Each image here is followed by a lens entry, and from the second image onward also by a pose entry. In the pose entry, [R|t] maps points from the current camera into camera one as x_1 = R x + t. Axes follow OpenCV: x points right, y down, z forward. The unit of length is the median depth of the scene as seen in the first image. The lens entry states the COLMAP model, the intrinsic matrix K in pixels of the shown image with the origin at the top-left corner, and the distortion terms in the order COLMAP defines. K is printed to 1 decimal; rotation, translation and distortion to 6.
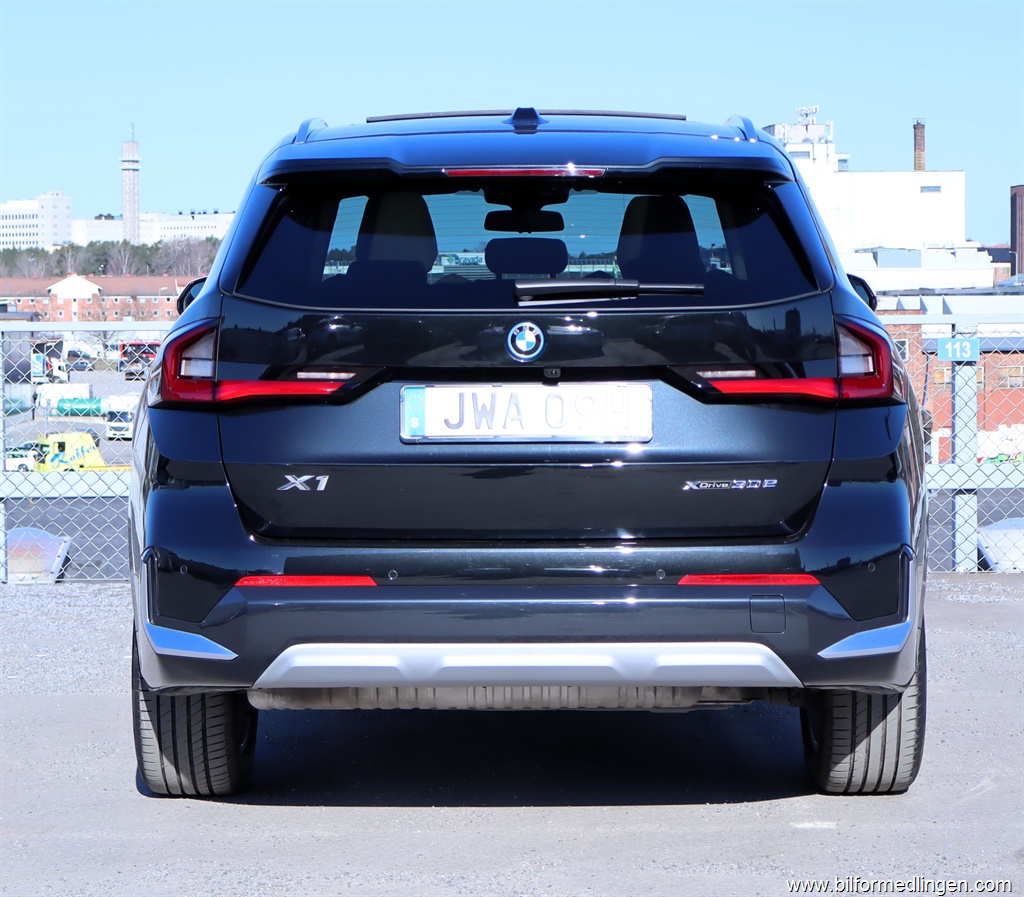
lens RADIAL K [[2759.0, 0, 435.4], [0, 2759.0, 447.5], [0, 0, 1]] dist [0.109216, 0.314139]
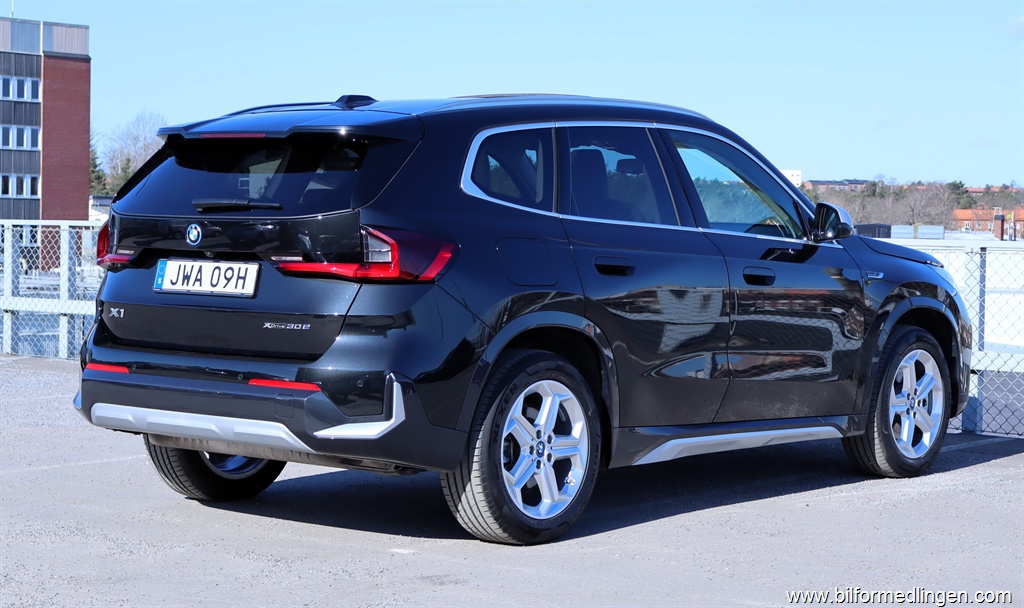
lens RADIAL K [[2141.6, 0, 512.0], [0, 2141.6, 304.0], [0, 0, 1]] dist [0.190448, 0.098248]
pose [[0.785585, 0.047301, -0.616943, 0.995204], [-0.057227, 0.998354, 0.003674, -0.011967], [0.616102, 0.032420, 0.786999, 0.077283]]
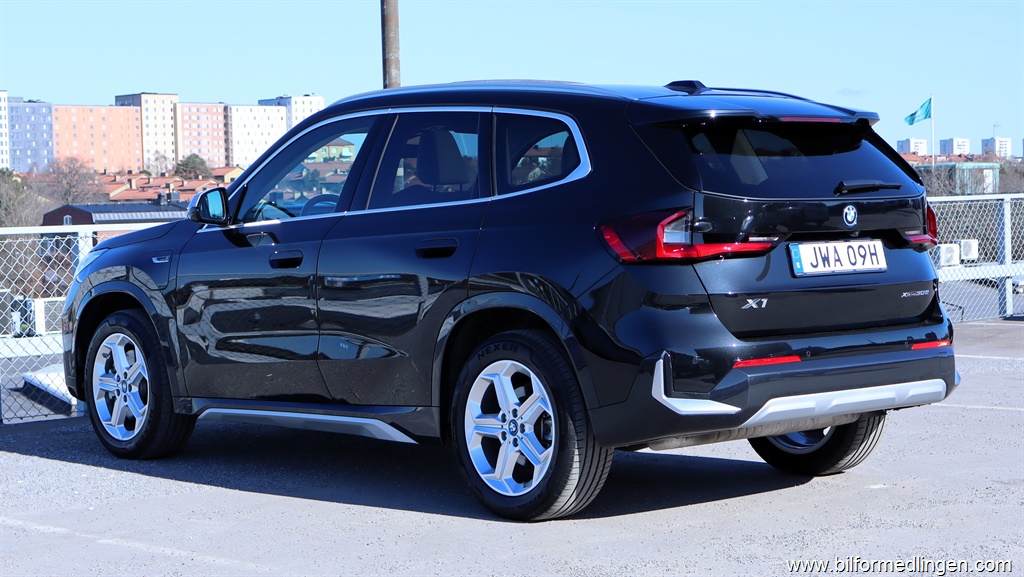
lens RADIAL K [[2176.1, 0, 512.0], [0, 2176.1, 288.5], [0, 0, 1]] dist [-0.010588, -0.133251]
pose [[0.727288, -0.038760, 0.685237, -1.057874], [0.055663, 0.998446, -0.002603, -0.000907], [-0.684071, 0.040035, 0.728315, 0.141841]]
